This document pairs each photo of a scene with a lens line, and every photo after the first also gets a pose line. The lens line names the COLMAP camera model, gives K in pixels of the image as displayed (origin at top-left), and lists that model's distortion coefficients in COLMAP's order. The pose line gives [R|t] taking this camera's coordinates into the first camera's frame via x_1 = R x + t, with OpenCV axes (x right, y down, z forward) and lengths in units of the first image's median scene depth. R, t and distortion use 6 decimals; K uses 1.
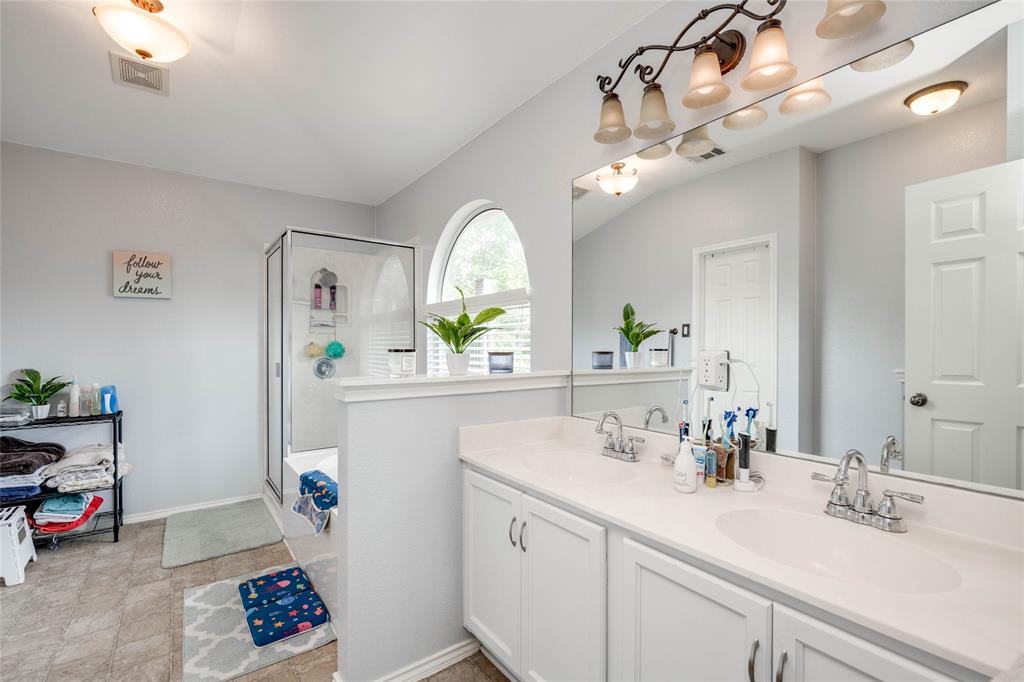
lens RADIAL K [[445.6, 0, 511.4], [0, 445.6, 345.0], [0, 0, 1]] dist [-0.000189, -0.000001]
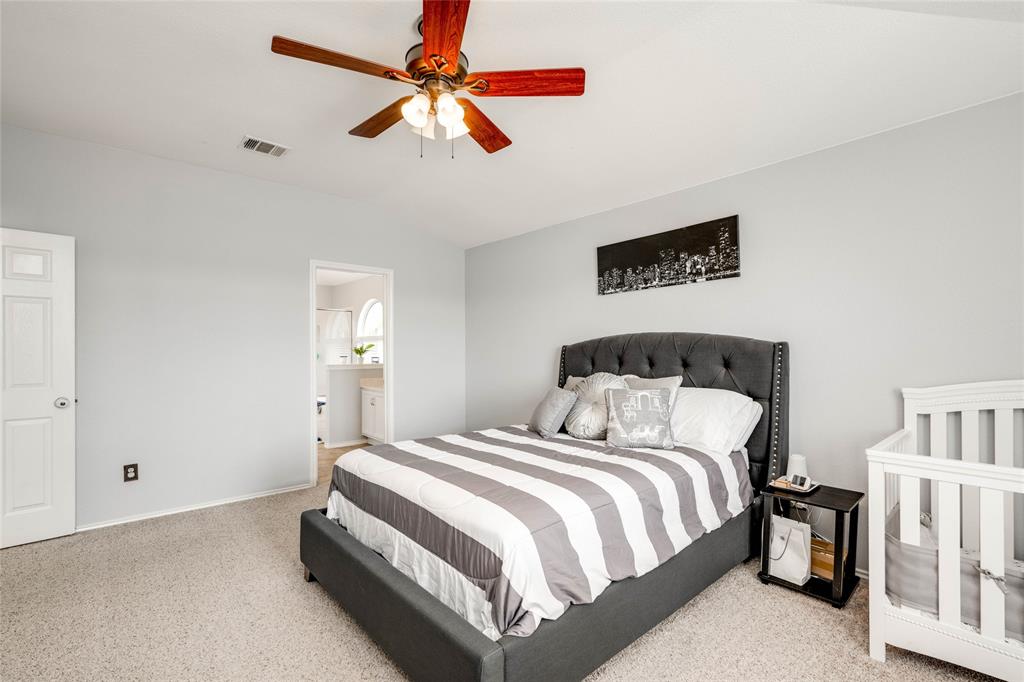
lens RADIAL K [[445.6, 0, 512.3], [0, 445.6, 345.8], [0, 0, 1]] dist [-0.000189, -0.000001]
pose [[0.994718, 0.004821, 0.102537, 0.684213], [-0.004168, 0.999970, -0.006580, -0.050500], [-0.102565, 0.006118, 0.994707, -2.537942]]
